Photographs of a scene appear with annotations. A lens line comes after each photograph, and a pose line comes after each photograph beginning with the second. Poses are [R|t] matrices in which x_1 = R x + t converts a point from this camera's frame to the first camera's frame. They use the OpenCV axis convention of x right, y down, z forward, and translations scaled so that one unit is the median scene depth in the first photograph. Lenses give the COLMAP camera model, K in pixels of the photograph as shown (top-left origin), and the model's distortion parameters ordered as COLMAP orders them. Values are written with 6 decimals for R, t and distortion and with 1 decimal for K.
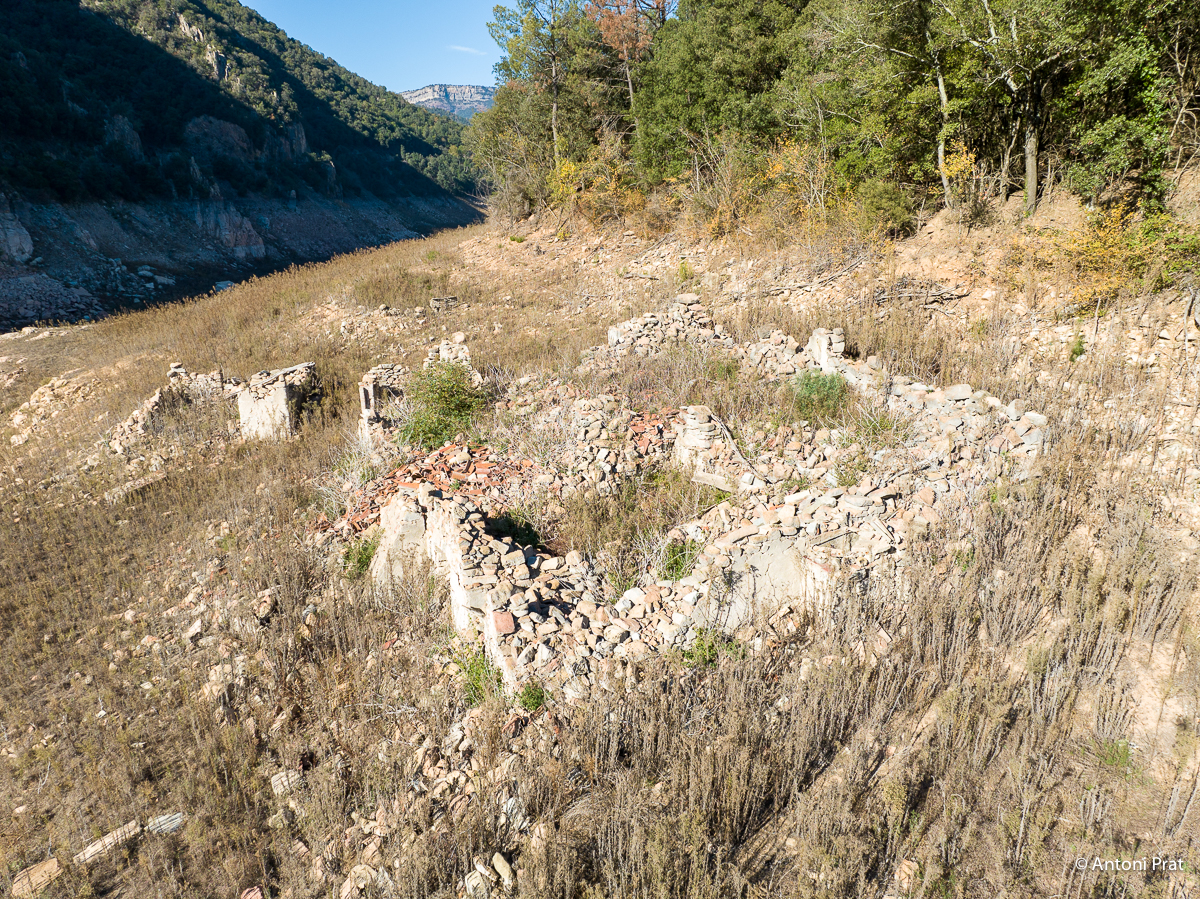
lens RADIAL K [[848.9, 0, 599.4], [0, 848.9, 449.4], [0, 0, 1]] dist [-0.048957, 0.019008]
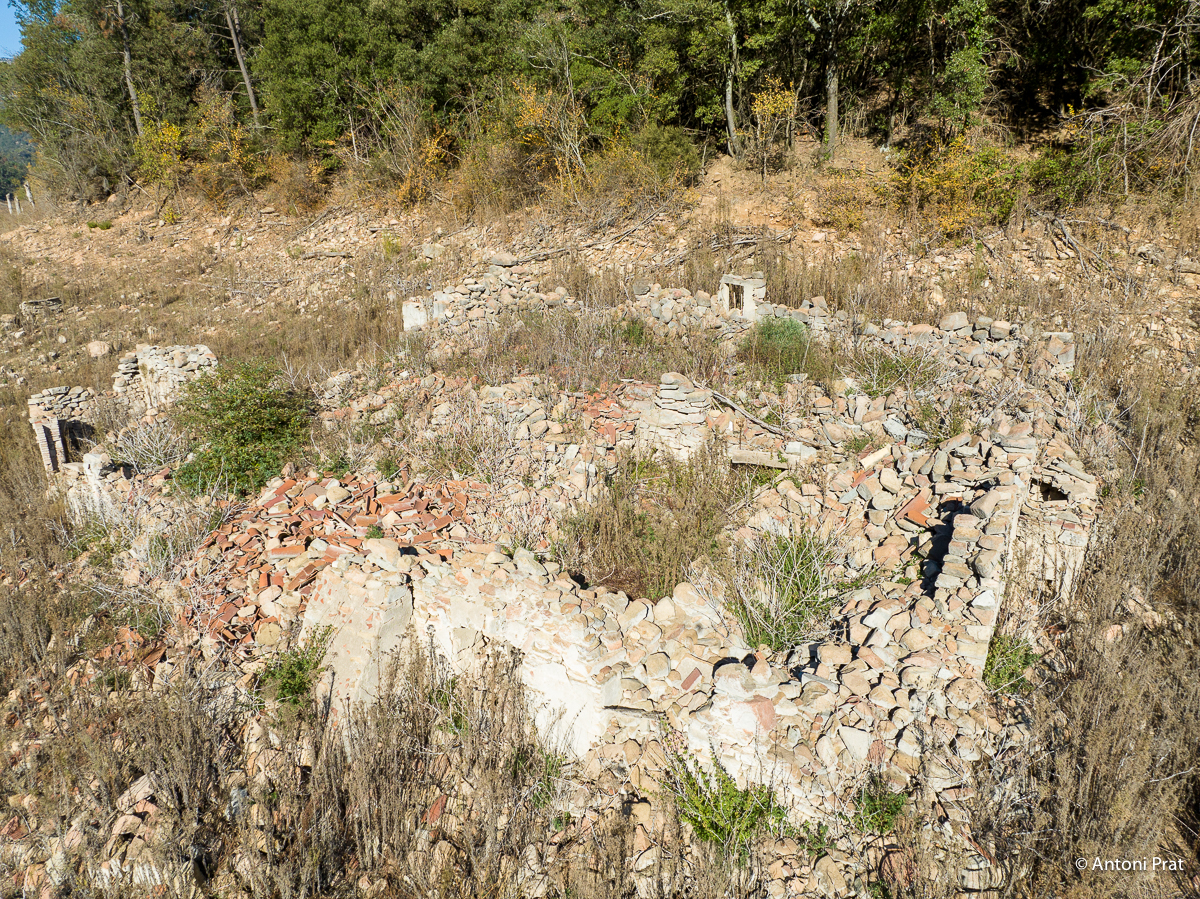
lens RADIAL K [[848.9, 0, 605.1], [0, 848.9, 446.0], [0, 0, 1]] dist [-0.048957, 0.019008]
pose [[0.850801, -0.152565, 0.502853, -0.232752], [0.154001, 0.987301, 0.038984, -0.016113], [-0.502415, 0.044273, 0.863492, 0.235938]]
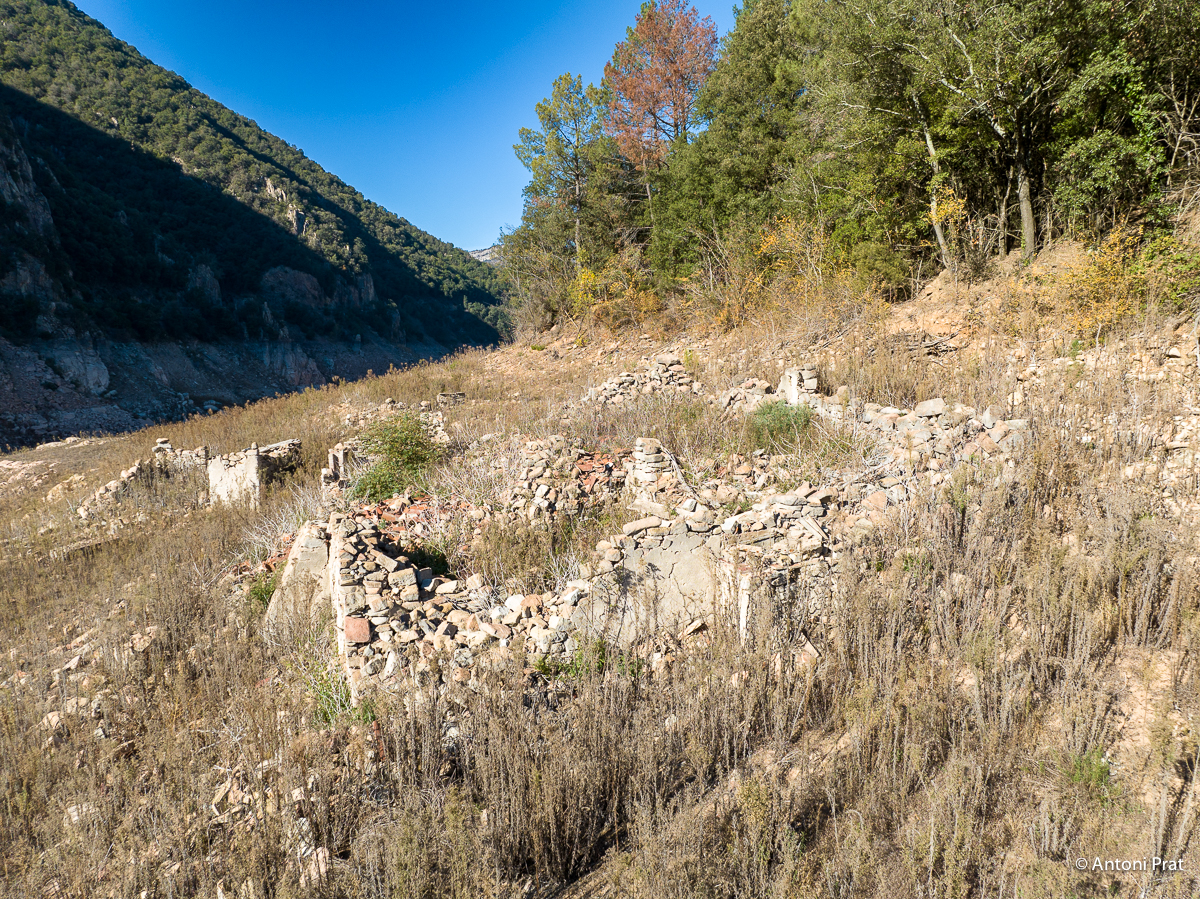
lens RADIAL K [[848.9, 0, 598.8], [0, 848.9, 447.3], [0, 0, 1]] dist [-0.048957, 0.019008]
pose [[0.997744, 0.008350, -0.066615, 0.084234], [-0.019732, 0.984884, -0.172089, 0.077189], [0.064171, 0.173015, 0.982826, 0.074434]]
